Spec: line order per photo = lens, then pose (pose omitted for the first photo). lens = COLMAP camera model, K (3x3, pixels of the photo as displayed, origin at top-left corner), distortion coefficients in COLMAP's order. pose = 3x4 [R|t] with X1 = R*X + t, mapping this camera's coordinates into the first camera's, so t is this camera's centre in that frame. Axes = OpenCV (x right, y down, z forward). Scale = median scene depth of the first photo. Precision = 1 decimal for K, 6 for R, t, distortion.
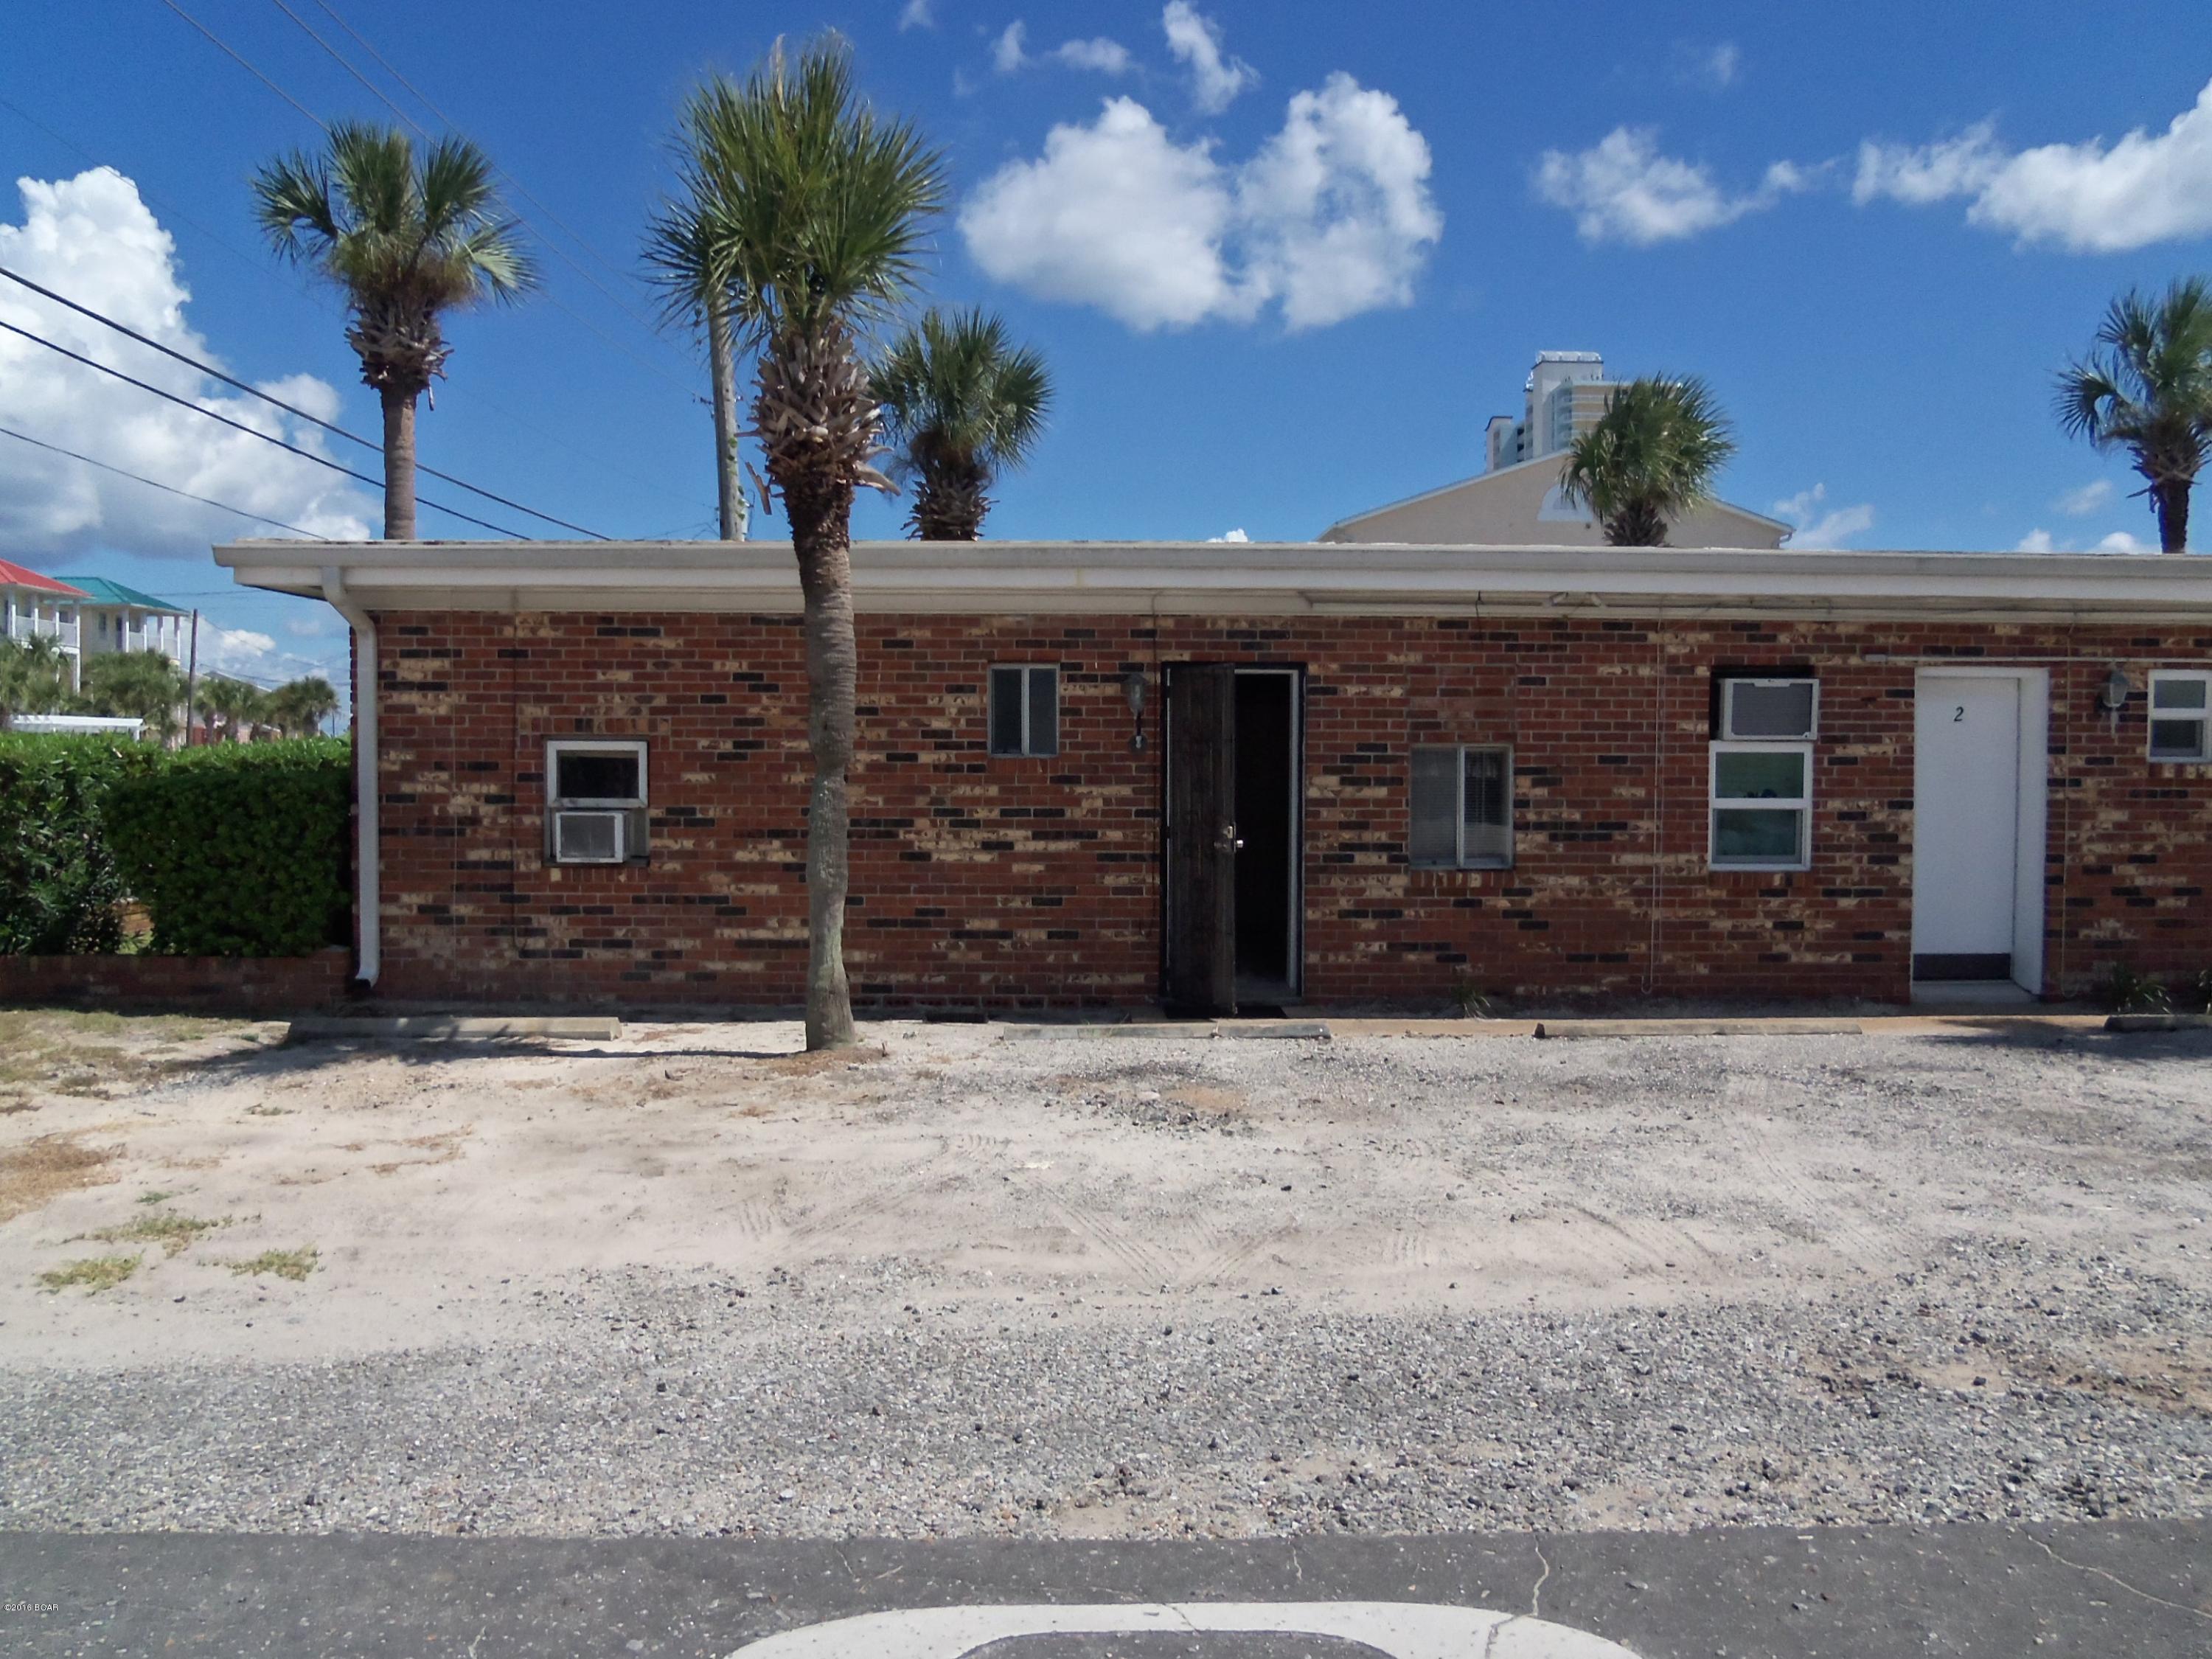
lens RADIAL K [[1810.3, 0, 1109.0], [0, 1810.3, 814.6], [0, 0, 1]] dist [-0.065349, 0.007276]
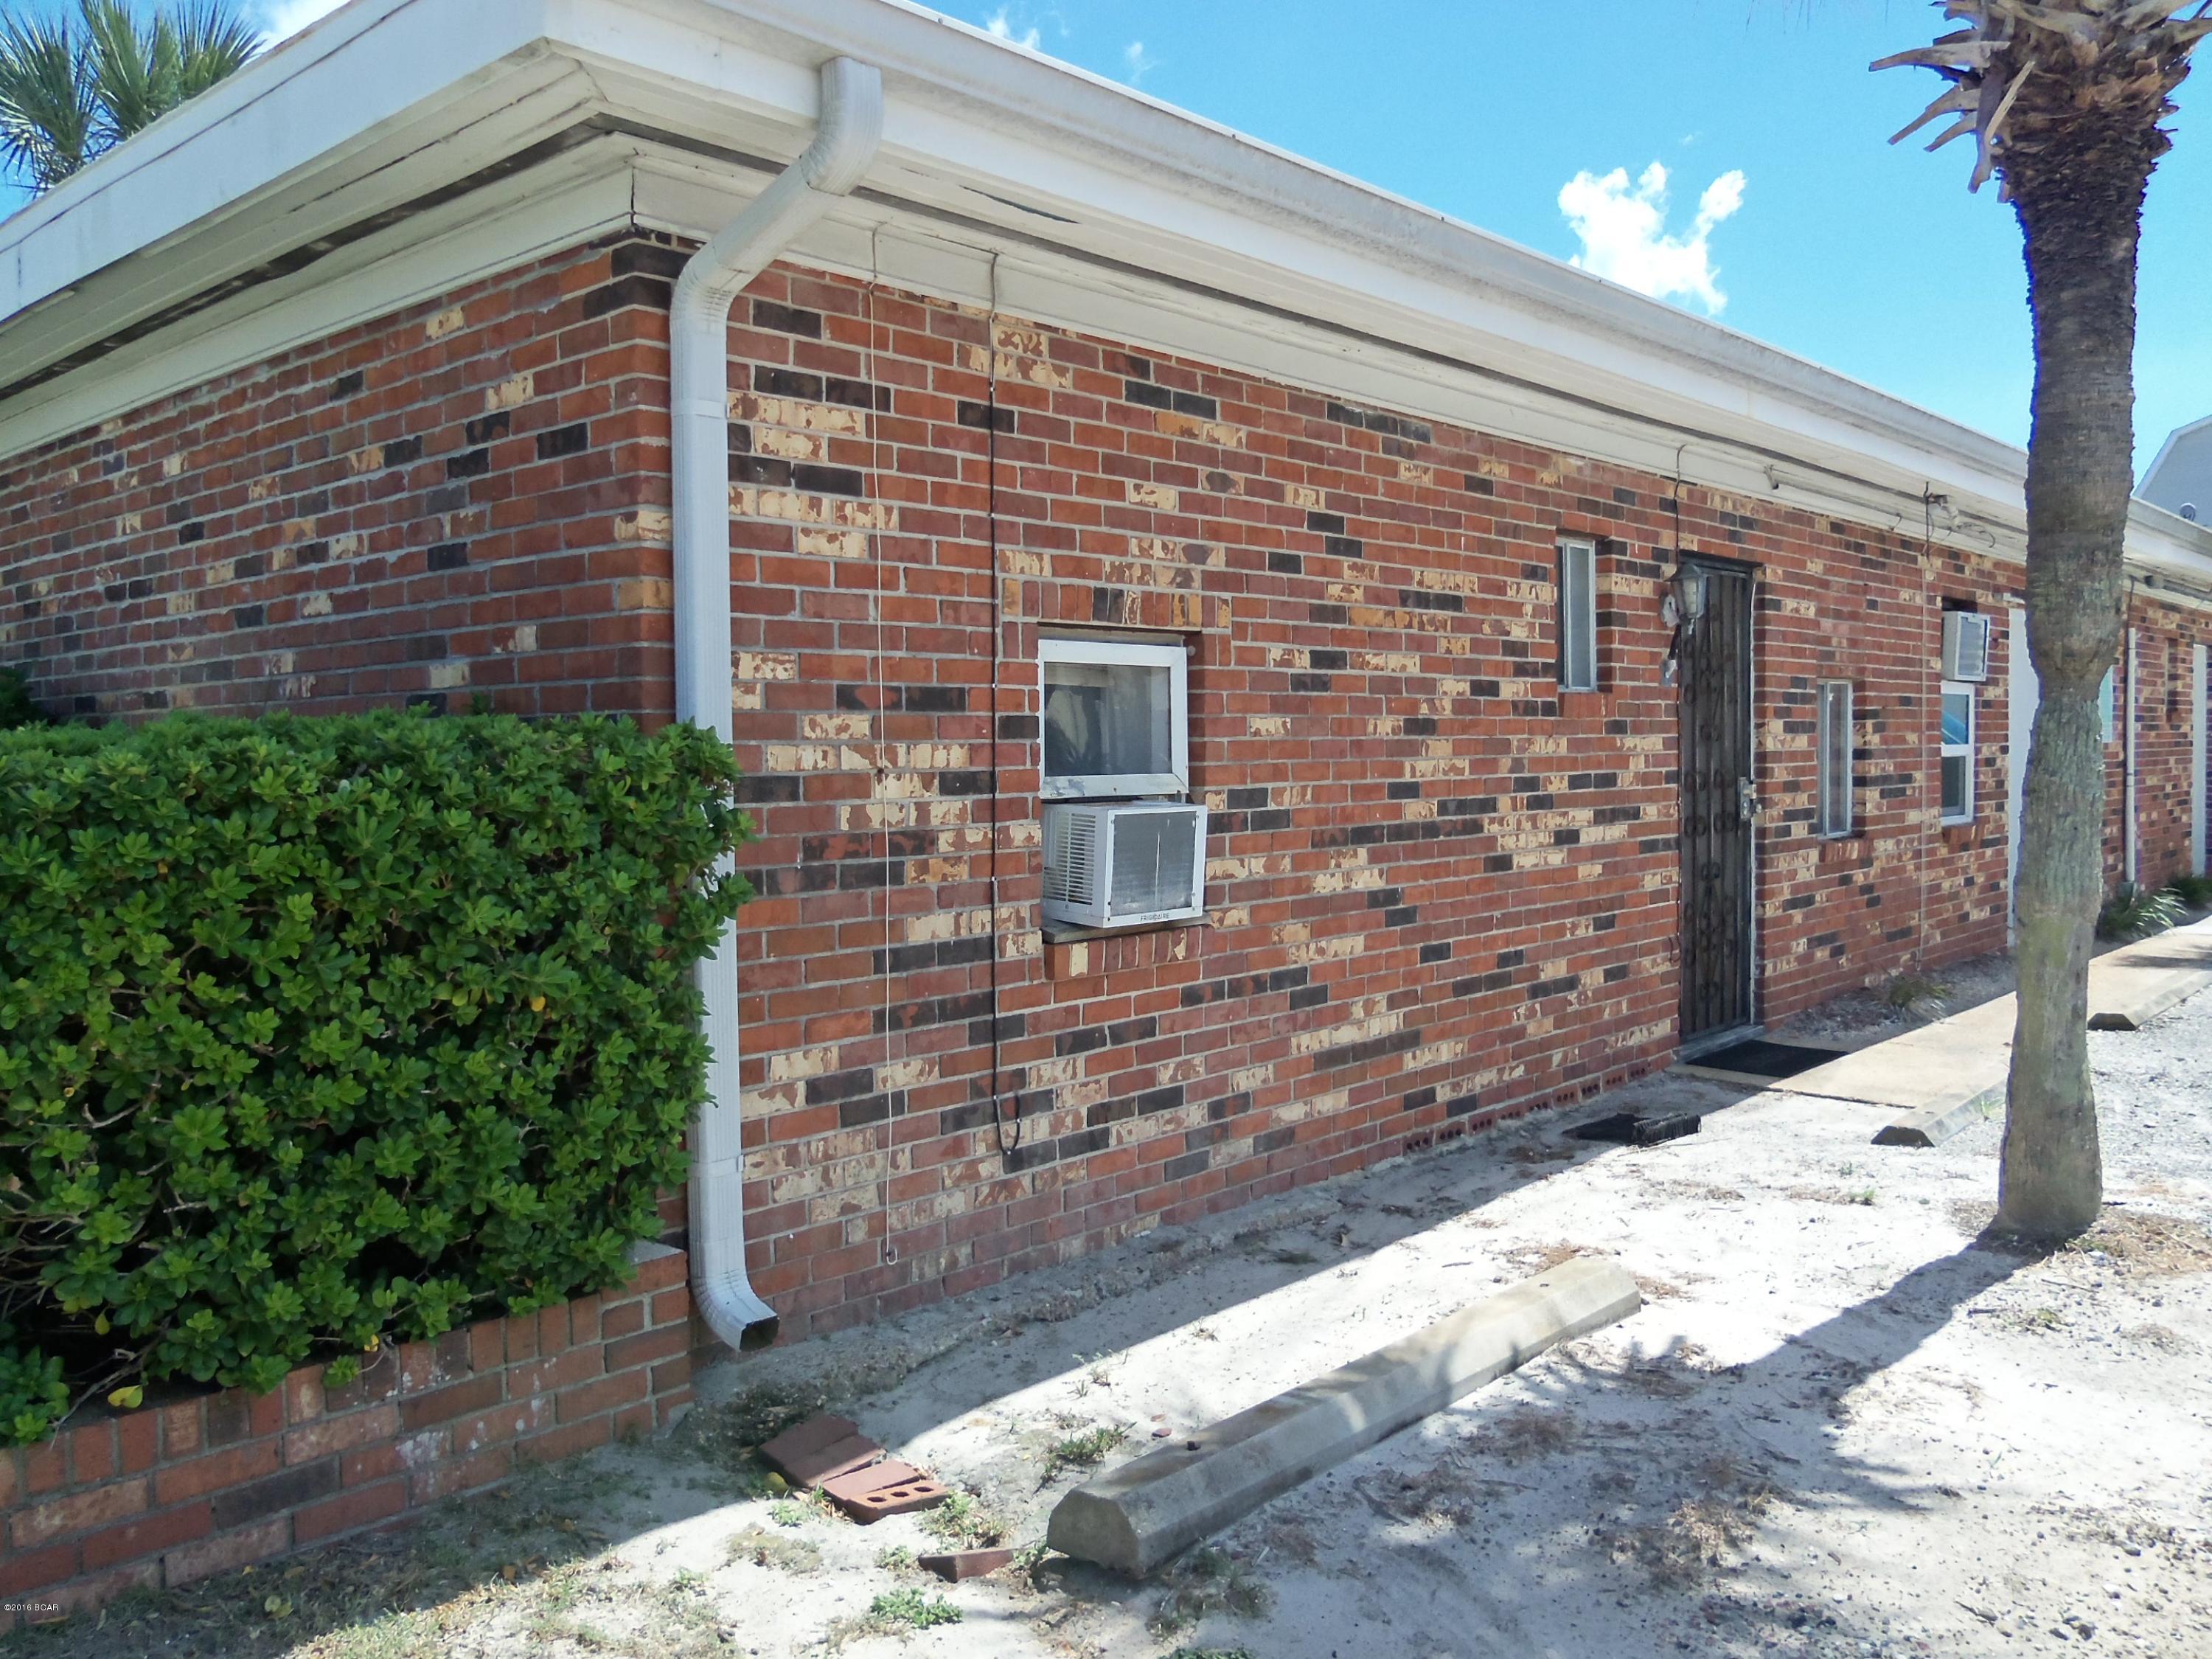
lens RADIAL K [[1810.3, 0, 1105.7], [0, 1810.3, 836.9], [0, 0, 1]] dist [-0.065349, 0.007276]
pose [[0.688039, -0.050423, 0.723920, -0.605333], [0.040694, 0.998694, 0.030885, -0.007725], [-0.724532, 0.008209, 0.689193, 0.702352]]
